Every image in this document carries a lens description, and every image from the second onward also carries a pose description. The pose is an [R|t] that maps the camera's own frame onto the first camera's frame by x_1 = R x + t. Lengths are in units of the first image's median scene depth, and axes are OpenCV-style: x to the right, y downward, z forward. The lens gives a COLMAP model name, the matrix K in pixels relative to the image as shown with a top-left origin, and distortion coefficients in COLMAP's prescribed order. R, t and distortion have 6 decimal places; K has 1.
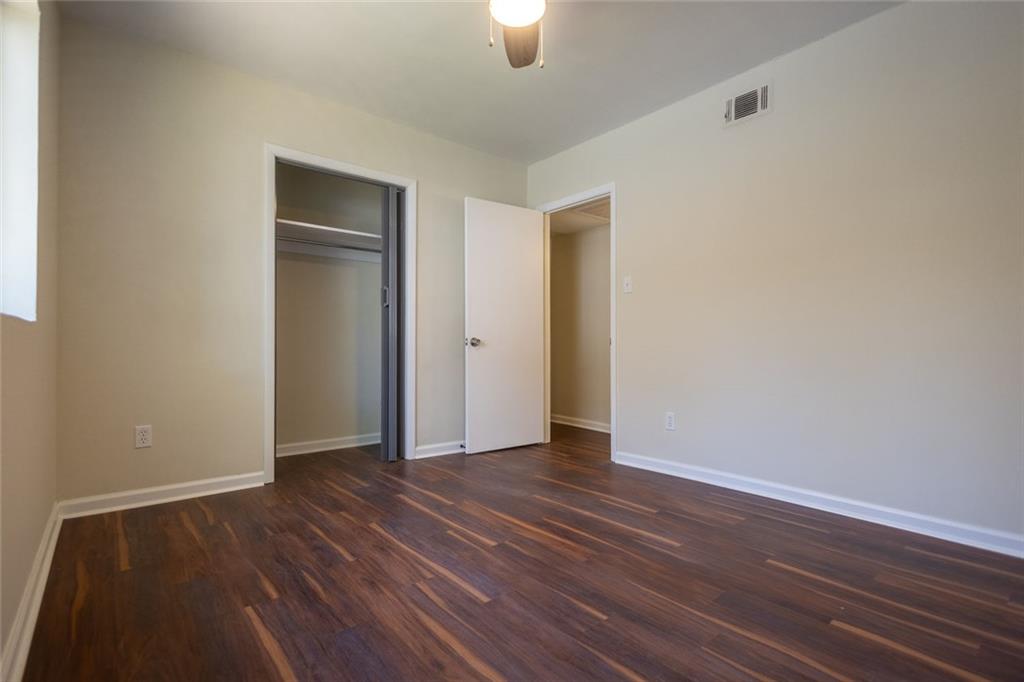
lens RADIAL K [[469.8, 0, 511.8], [0, 469.8, 339.8], [0, 0, 1]] dist [0.001769, -0.000560]
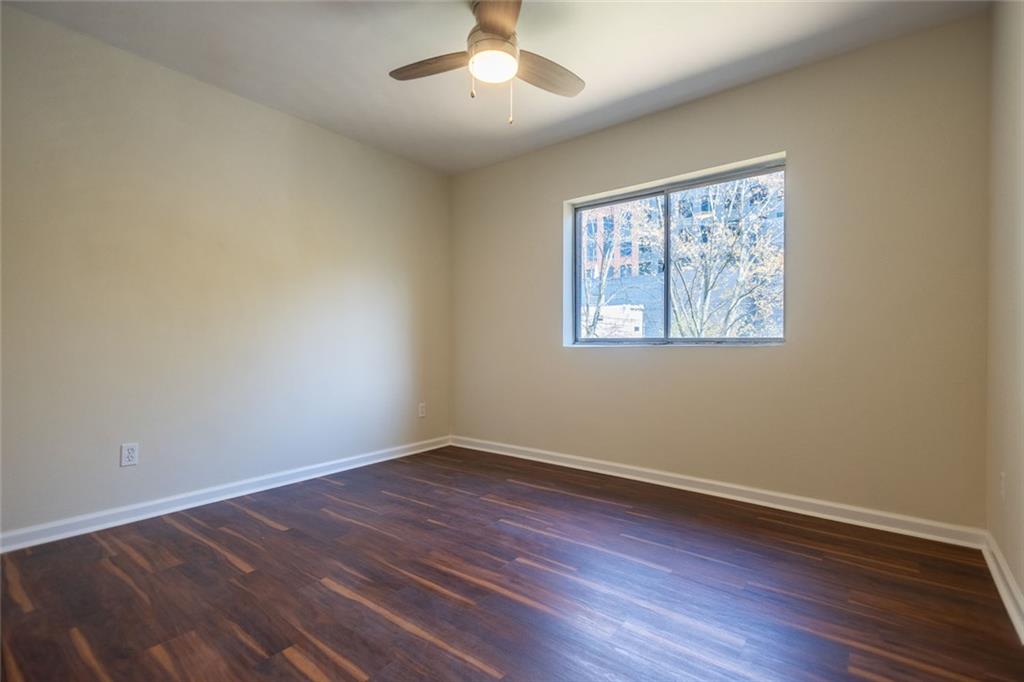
lens RADIAL K [[469.8, 0, 511.5], [0, 469.8, 343.4], [0, 0, 1]] dist [0.001769, -0.000560]
pose [[-0.978320, -0.006023, -0.207014, 0.192102], [-0.005060, 0.999974, -0.005184, -0.024046], [0.207039, -0.004024, -0.978324, 2.017458]]
